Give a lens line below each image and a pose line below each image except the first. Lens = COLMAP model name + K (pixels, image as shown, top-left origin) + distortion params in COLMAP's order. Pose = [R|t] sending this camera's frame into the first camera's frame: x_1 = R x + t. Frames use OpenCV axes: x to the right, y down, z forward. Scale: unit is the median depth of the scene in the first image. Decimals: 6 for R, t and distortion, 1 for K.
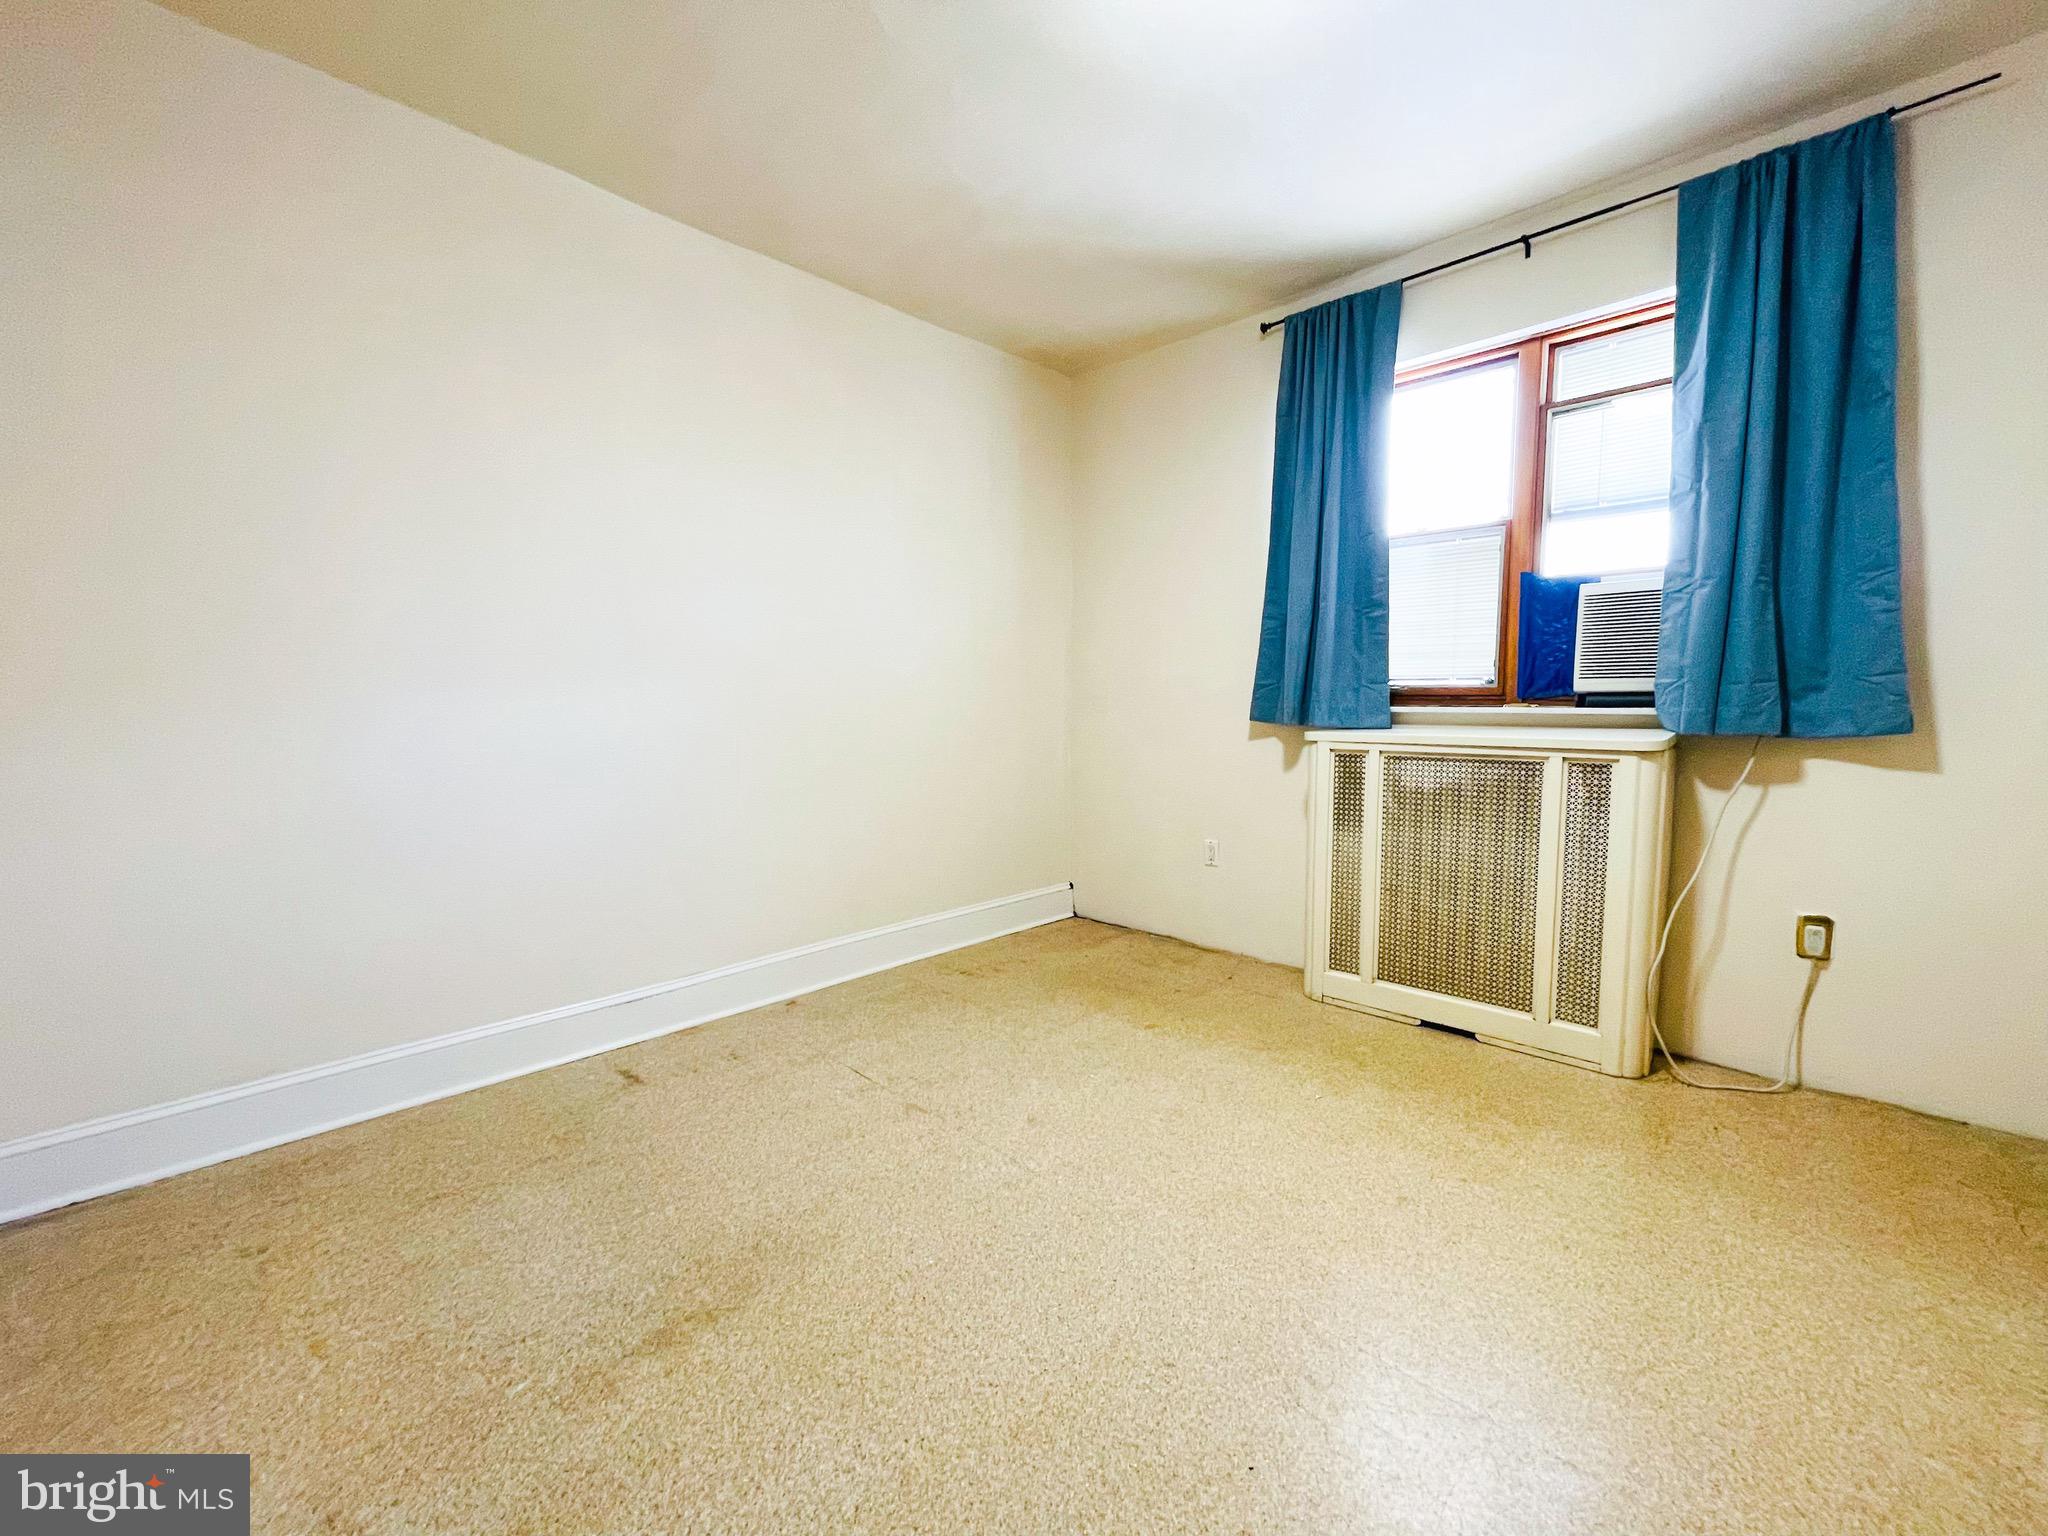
lens RADIAL K [[828.3, 0, 1015.6], [0, 828.3, 772.1], [0, 0, 1]] dist [-0.003302, -0.000098]
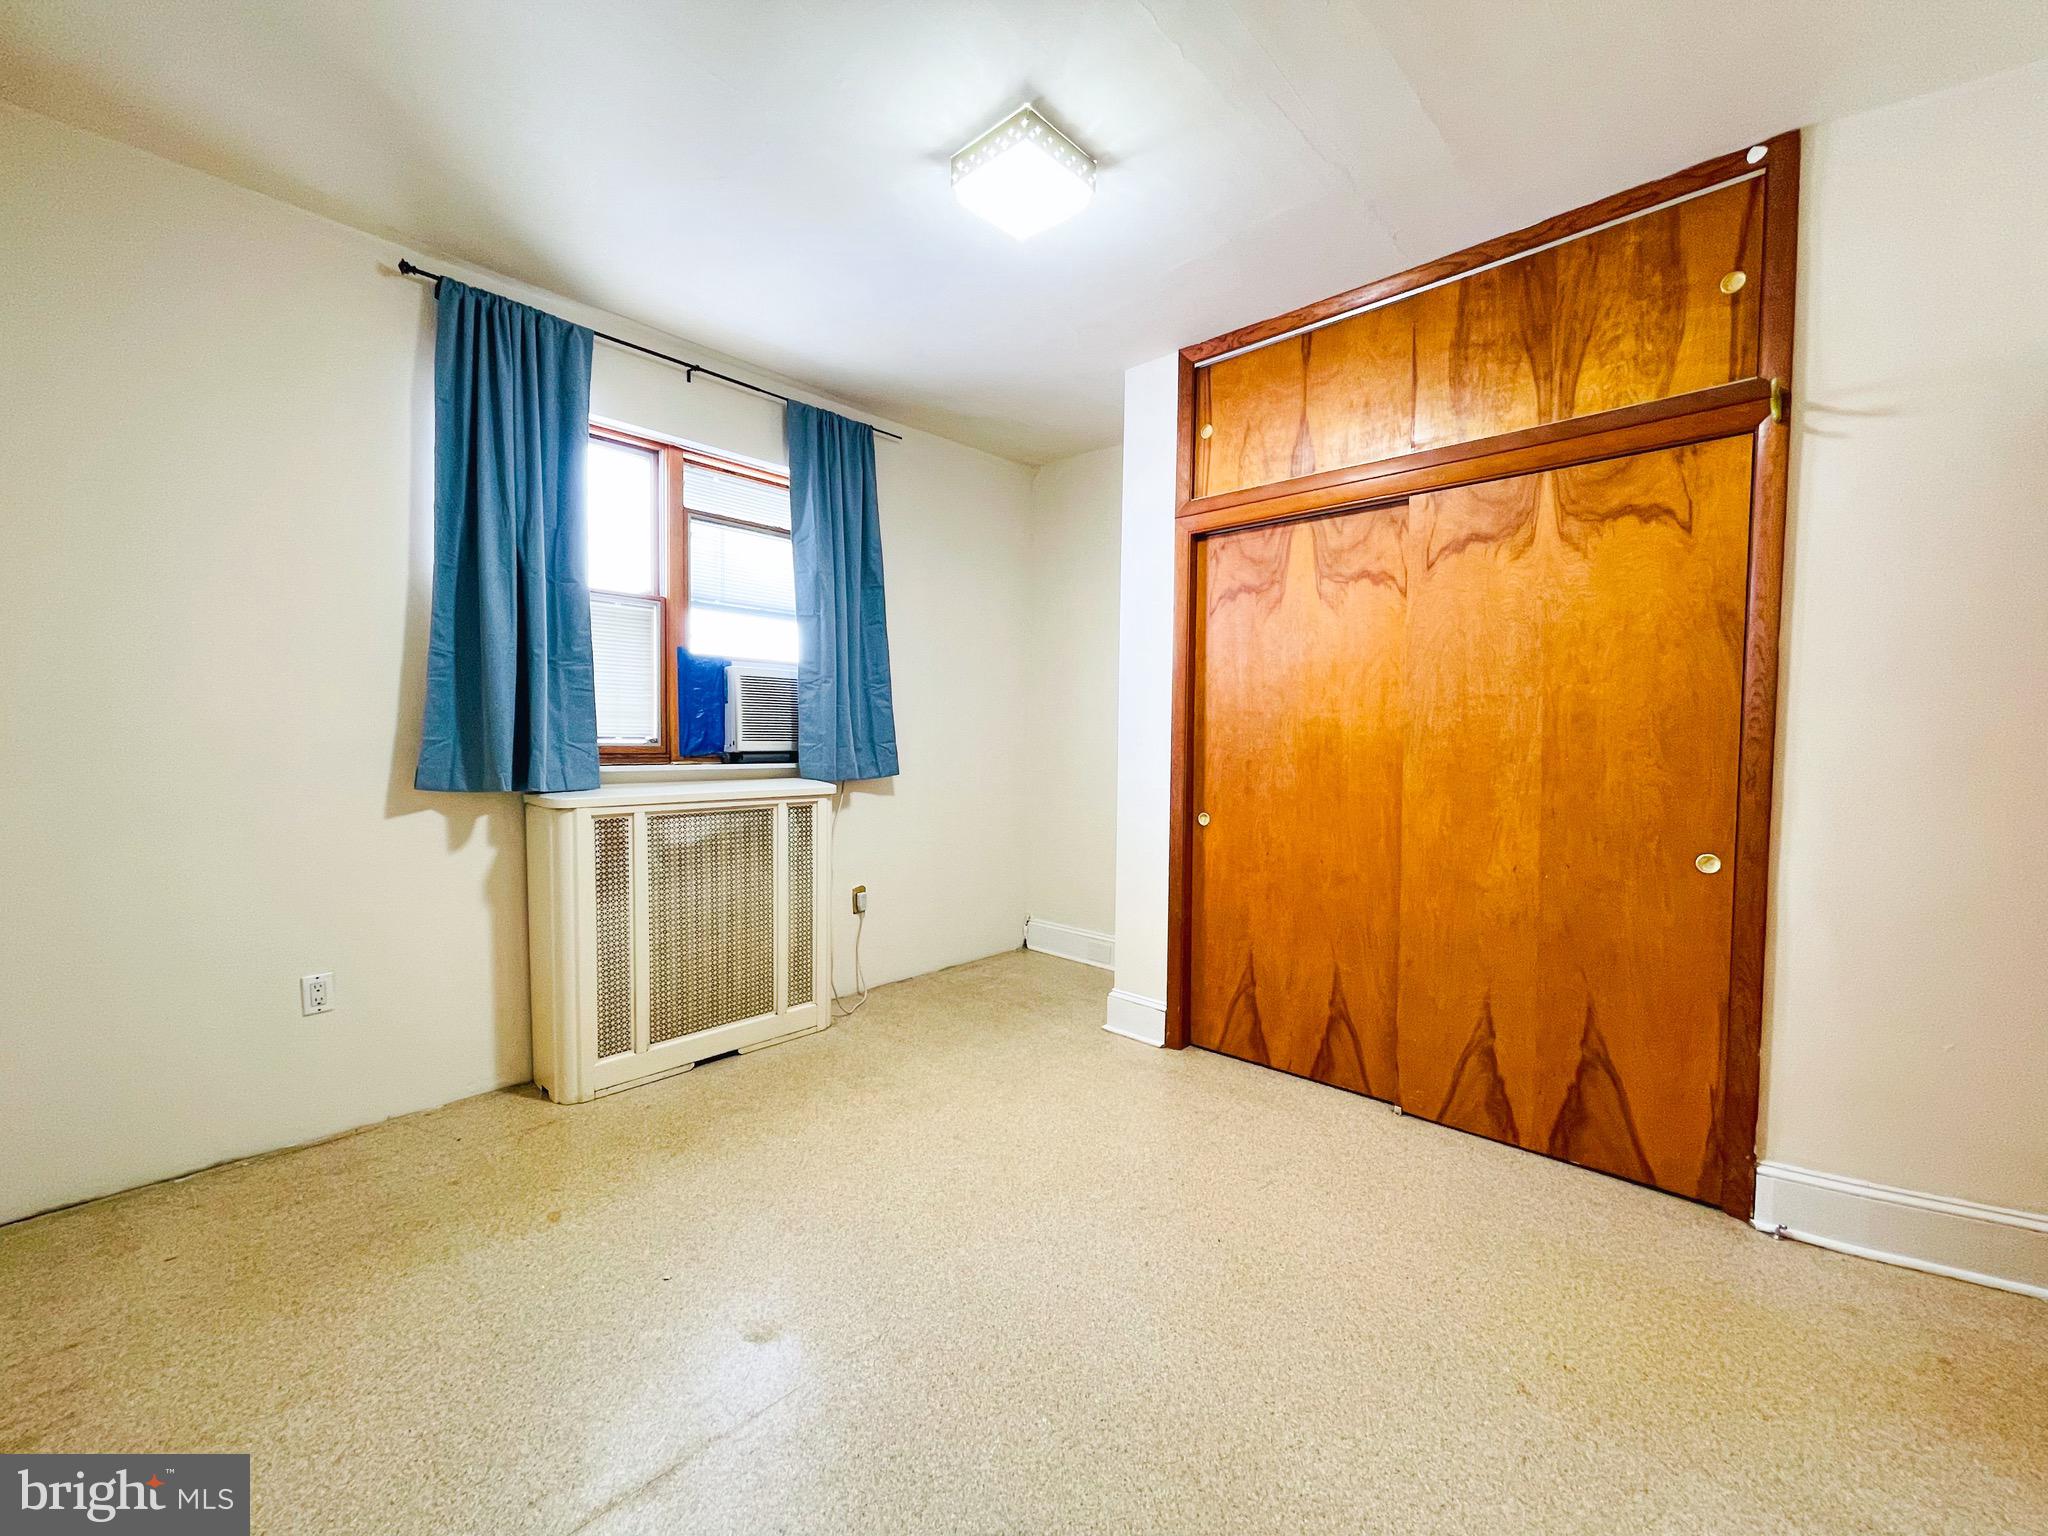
lens RADIAL K [[828.3, 0, 1015.9], [0, 828.3, 773.1], [0, 0, 1]] dist [-0.003302, -0.000098]
pose [[-0.029630, -0.037692, 0.998850, -0.578580], [0.079386, 0.996043, 0.039941, -0.079396], [-0.996403, 0.080478, -0.026521, 0.606916]]
